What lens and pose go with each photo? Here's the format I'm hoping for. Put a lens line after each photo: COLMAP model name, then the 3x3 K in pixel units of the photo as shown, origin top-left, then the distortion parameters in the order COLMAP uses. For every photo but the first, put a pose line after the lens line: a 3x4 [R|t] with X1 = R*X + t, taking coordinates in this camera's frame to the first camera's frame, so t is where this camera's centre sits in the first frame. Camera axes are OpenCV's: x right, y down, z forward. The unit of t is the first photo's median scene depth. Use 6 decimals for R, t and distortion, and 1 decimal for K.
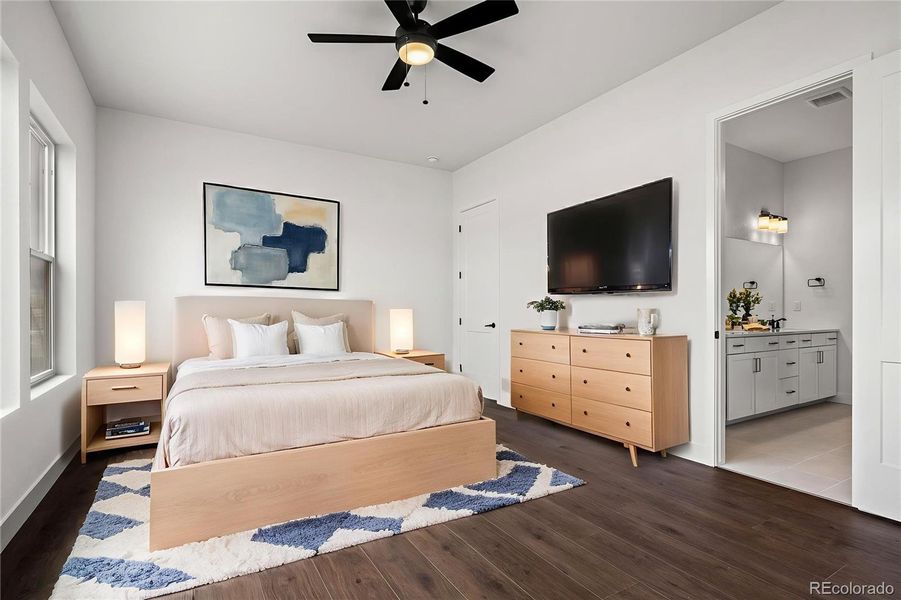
lens RADIAL K [[423.7, 0, 450.5], [0, 423.7, 305.7], [0, 0, 1]] dist [-0.002452, -0.000236]
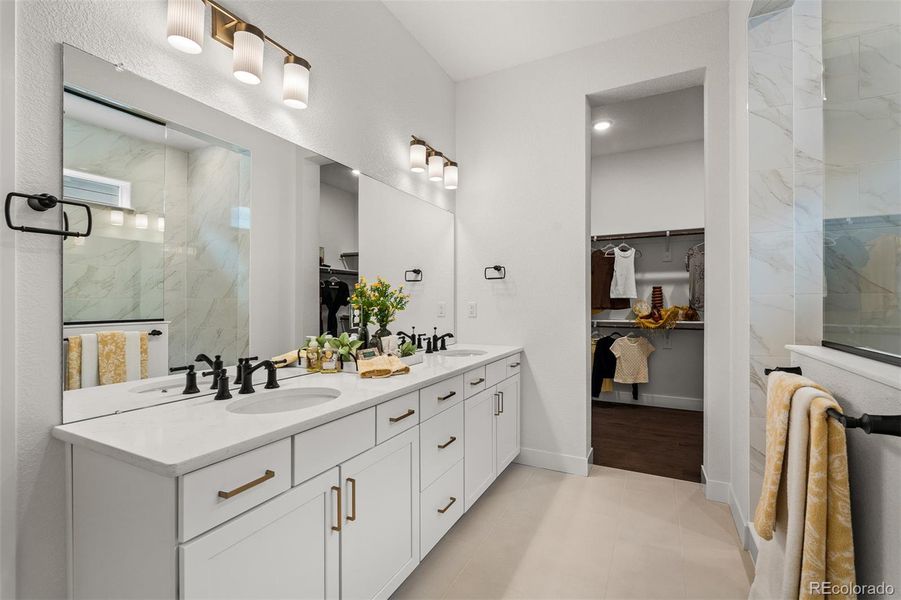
lens RADIAL K [[394.7, 0, 455.6], [0, 394.7, 300.5], [0, 0, 1]] dist [0.003748, 0.000582]
pose [[0.831404, -0.002054, 0.555664, 0.494656], [0.002259, 0.999997, 0.000317, -0.014182], [-0.555663, 0.000991, 0.831407, 0.549964]]
